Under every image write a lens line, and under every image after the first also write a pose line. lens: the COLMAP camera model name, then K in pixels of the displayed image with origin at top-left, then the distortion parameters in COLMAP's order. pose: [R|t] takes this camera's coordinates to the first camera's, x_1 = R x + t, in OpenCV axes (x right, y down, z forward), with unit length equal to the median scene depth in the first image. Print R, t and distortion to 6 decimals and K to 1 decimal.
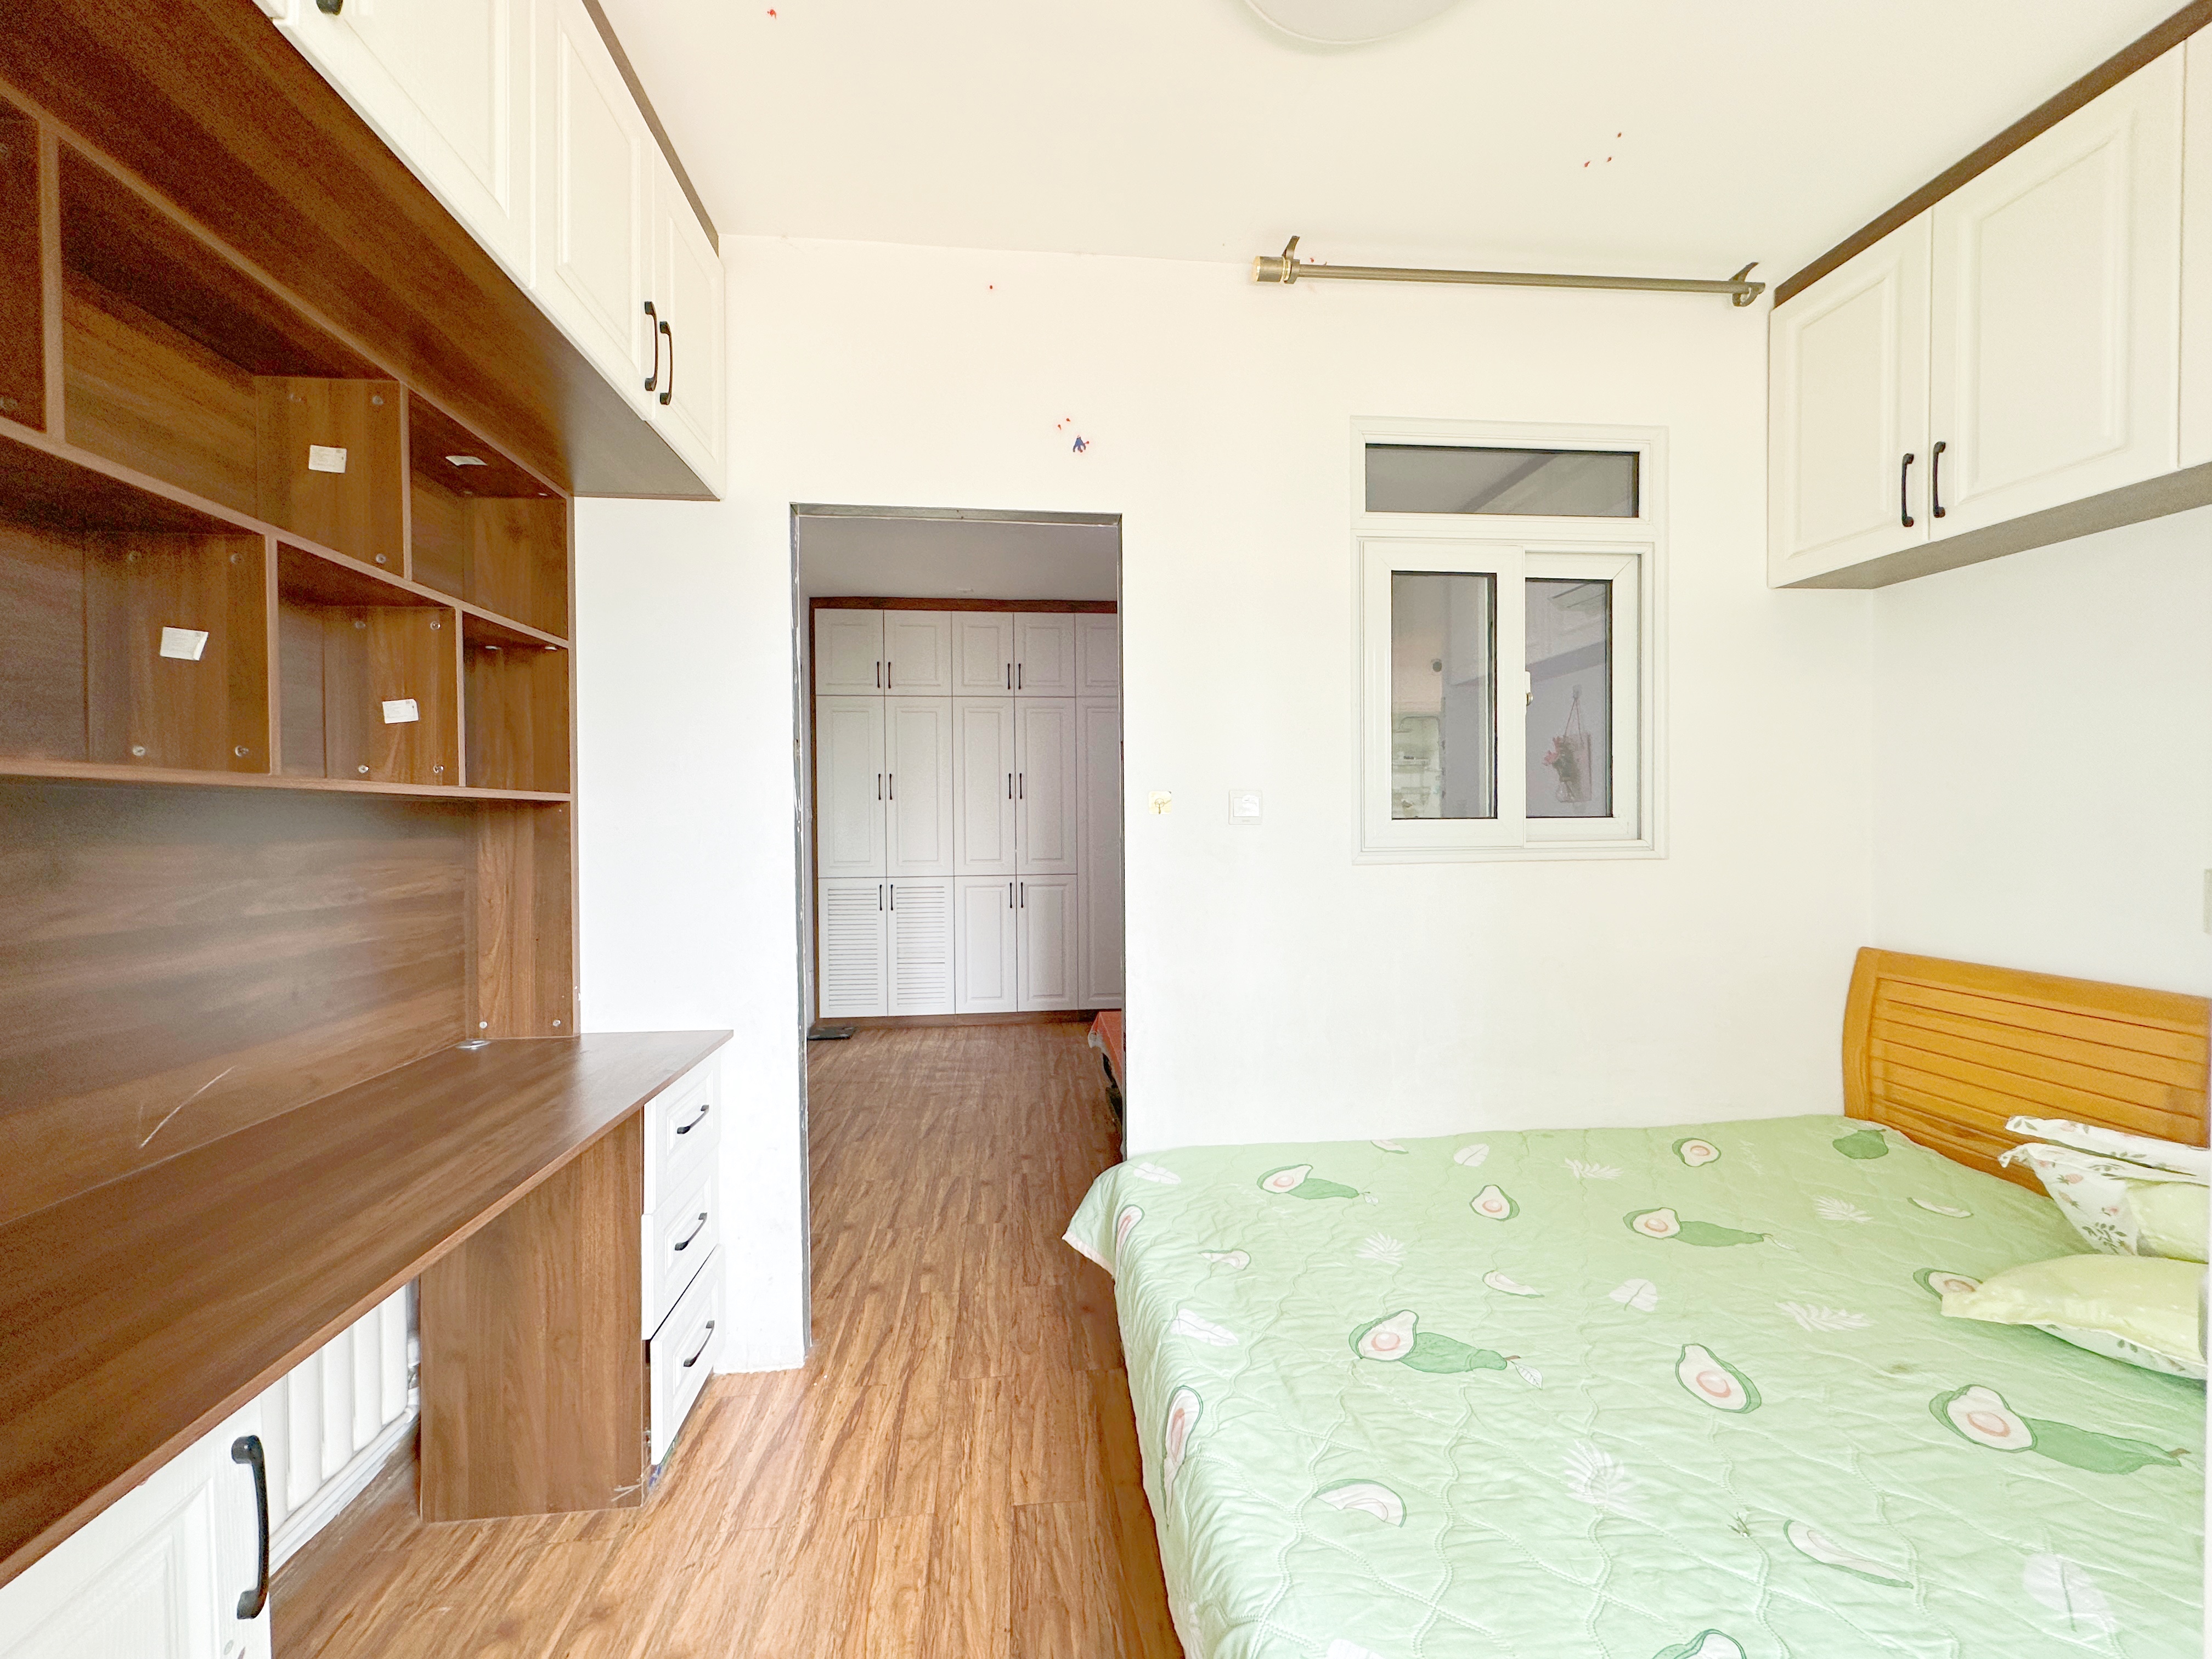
lens RADIAL K [[885.0, 0, 1103.3], [0, 885.0, 829.4], [0, 0, 1]] dist [0.000391, -0.000123]
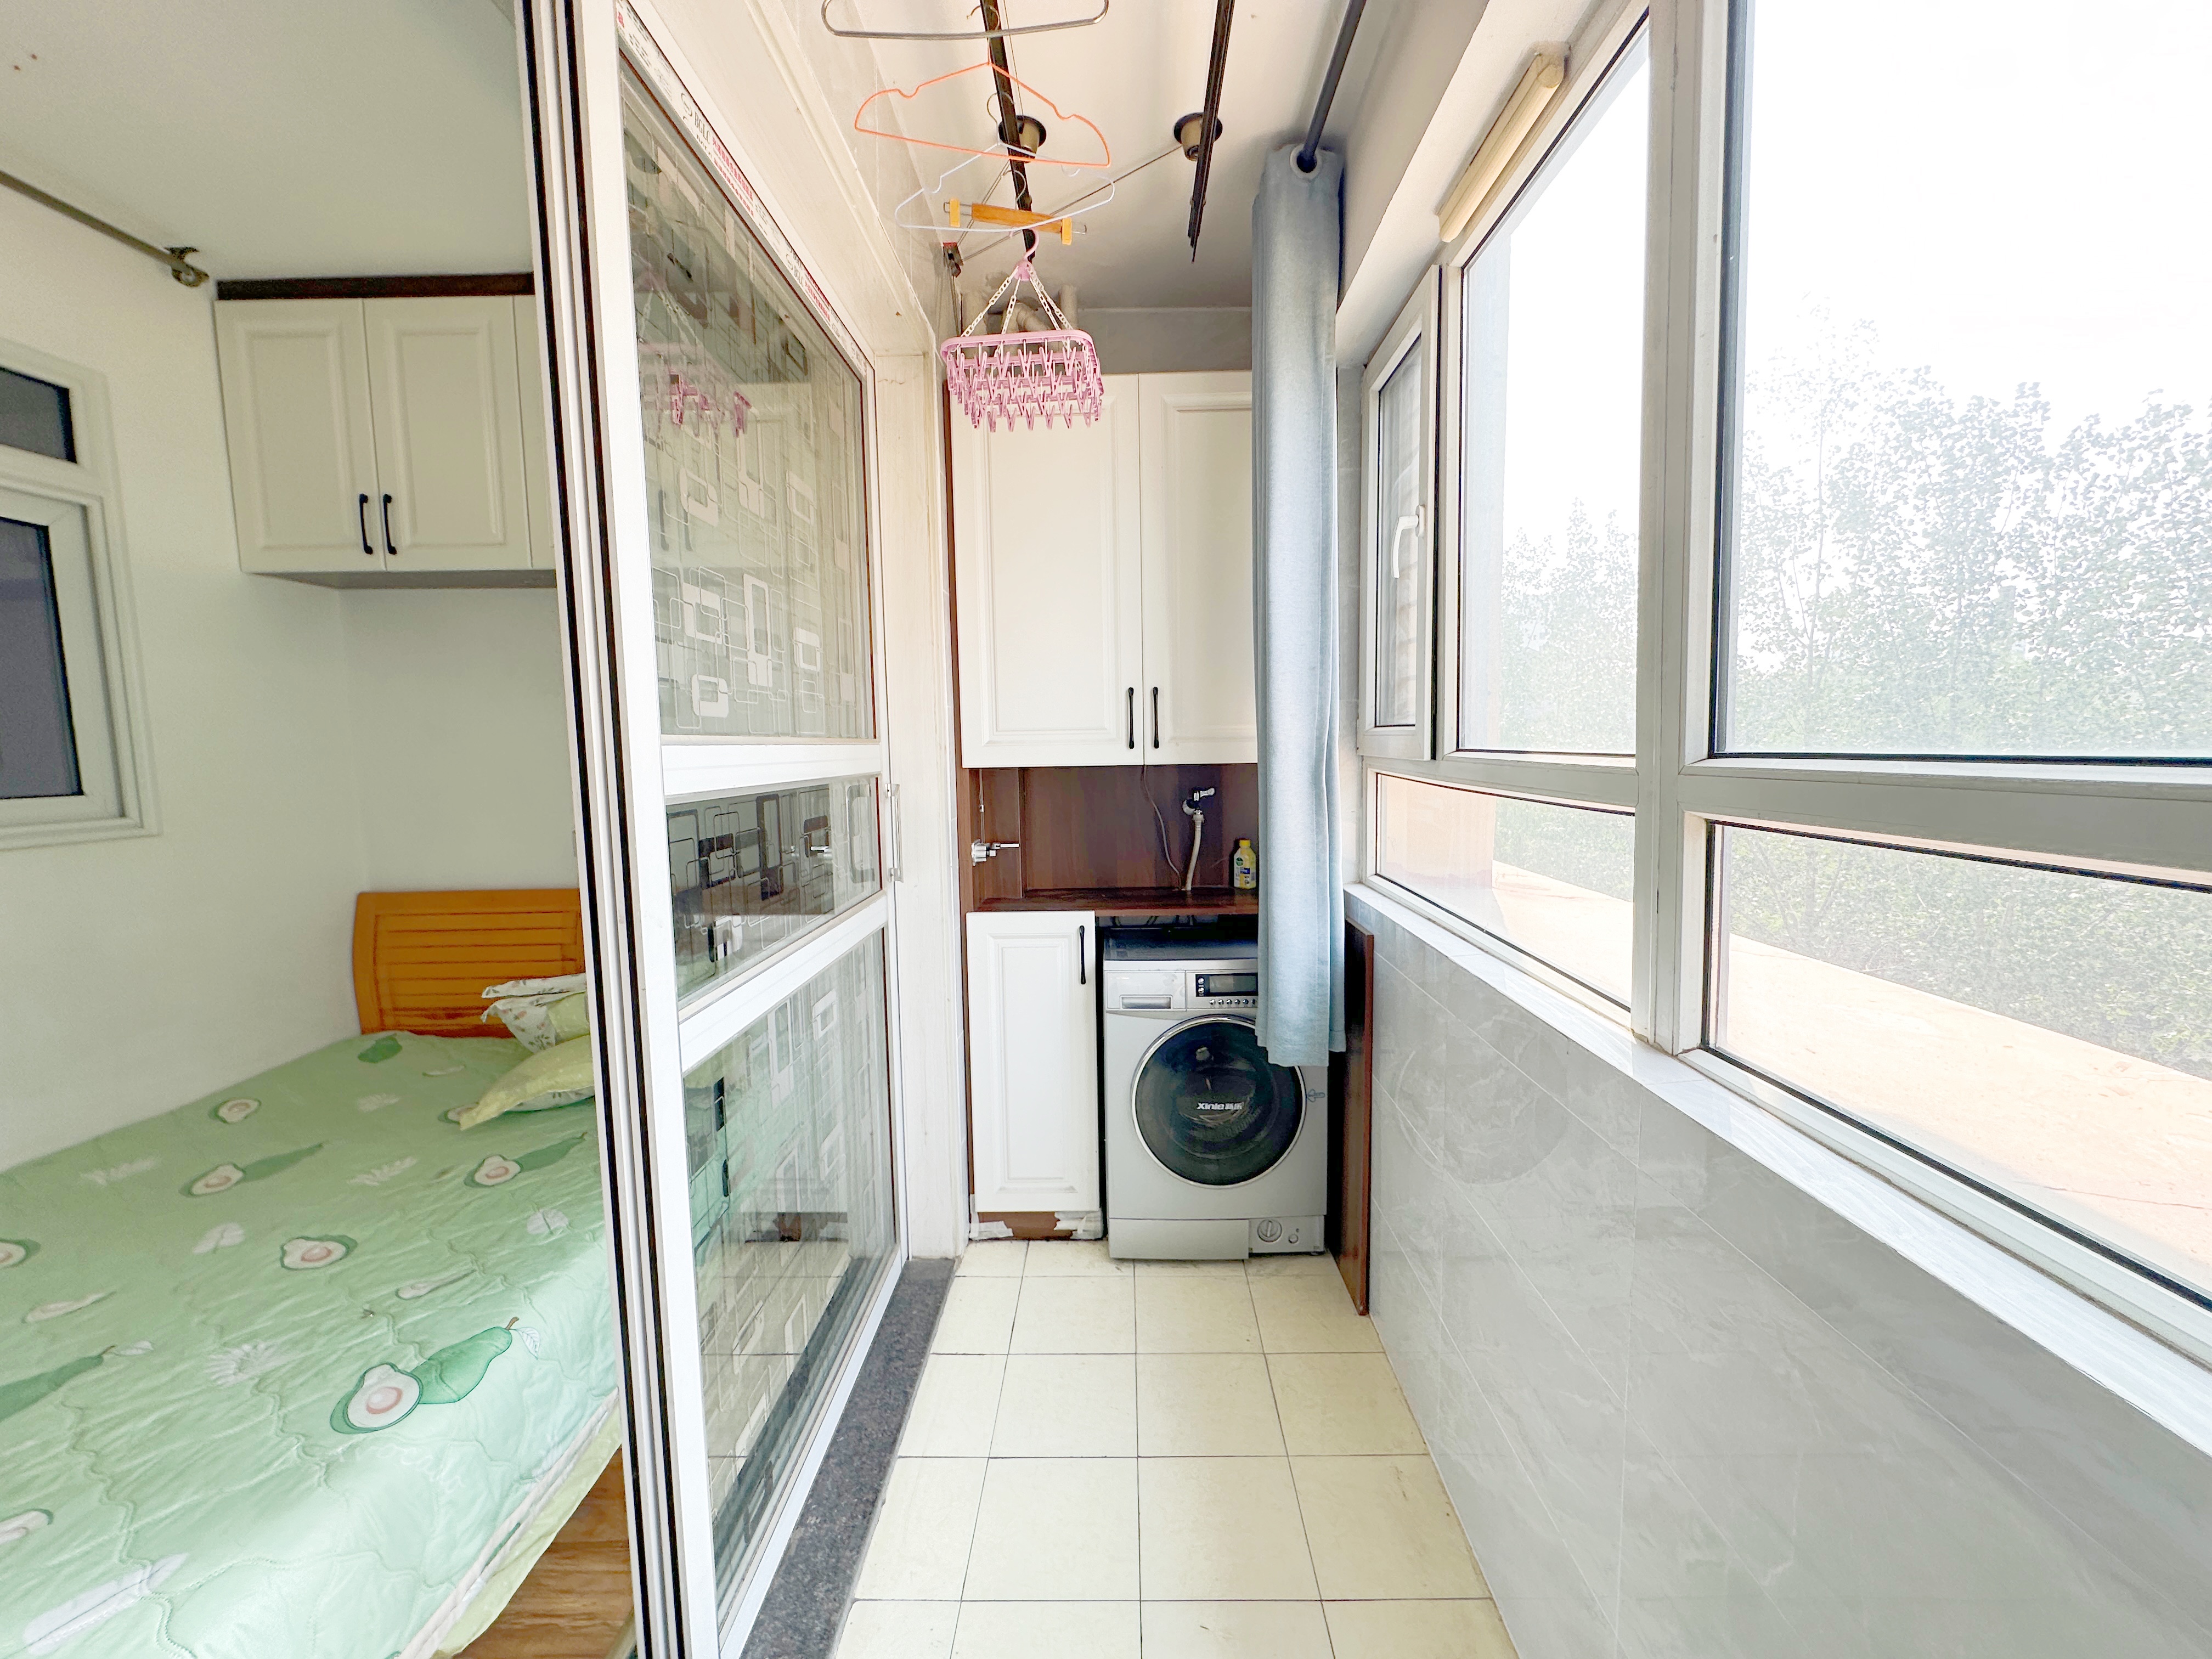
lens RADIAL K [[885.0, 0, 1103.3], [0, 885.0, 829.4], [0, 0, 1]] dist [0.000391, -0.000123]
pose [[0.123342, -0.089861, 0.988287, -0.289229], [0.031192, 0.995751, 0.086647, -0.036957], [-0.991874, 0.020140, 0.125621, -0.221680]]
